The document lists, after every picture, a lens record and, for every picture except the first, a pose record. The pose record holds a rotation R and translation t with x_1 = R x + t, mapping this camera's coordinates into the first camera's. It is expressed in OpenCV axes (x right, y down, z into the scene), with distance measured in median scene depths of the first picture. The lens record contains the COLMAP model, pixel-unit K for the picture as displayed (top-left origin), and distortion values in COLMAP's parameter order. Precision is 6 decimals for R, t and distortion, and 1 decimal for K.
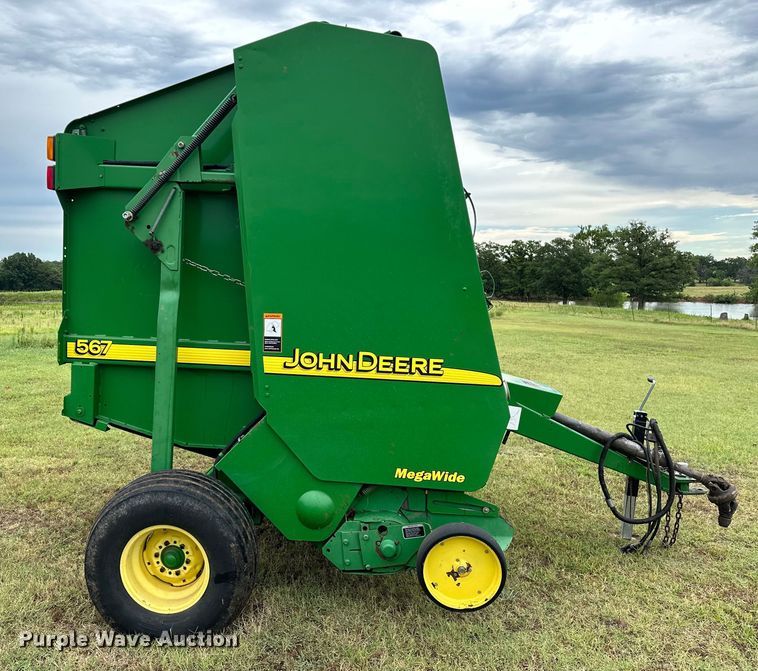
lens RADIAL K [[808.7, 0, 381.7], [0, 808.7, 301.4], [0, 0, 1]] dist [0.058450, -0.034055]
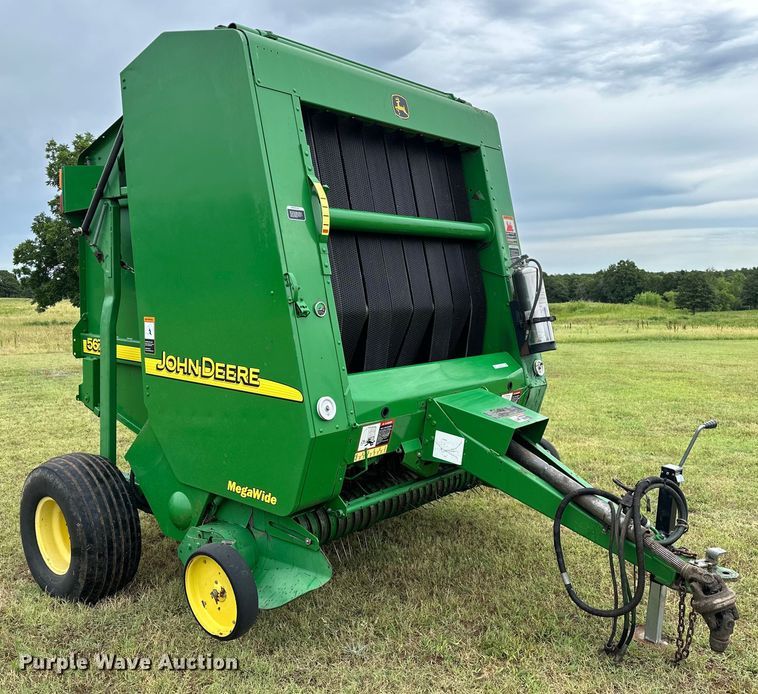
lens RADIAL K [[850.9, 0, 334.1], [0, 850.9, 317.7], [0, 0, 1]] dist [0.057643, -0.048028]
pose [[0.767254, 0.015884, -0.641147, 0.761233], [-0.014780, 0.999866, 0.007083, 0.004259], [0.641173, 0.004042, 0.767386, 0.303290]]
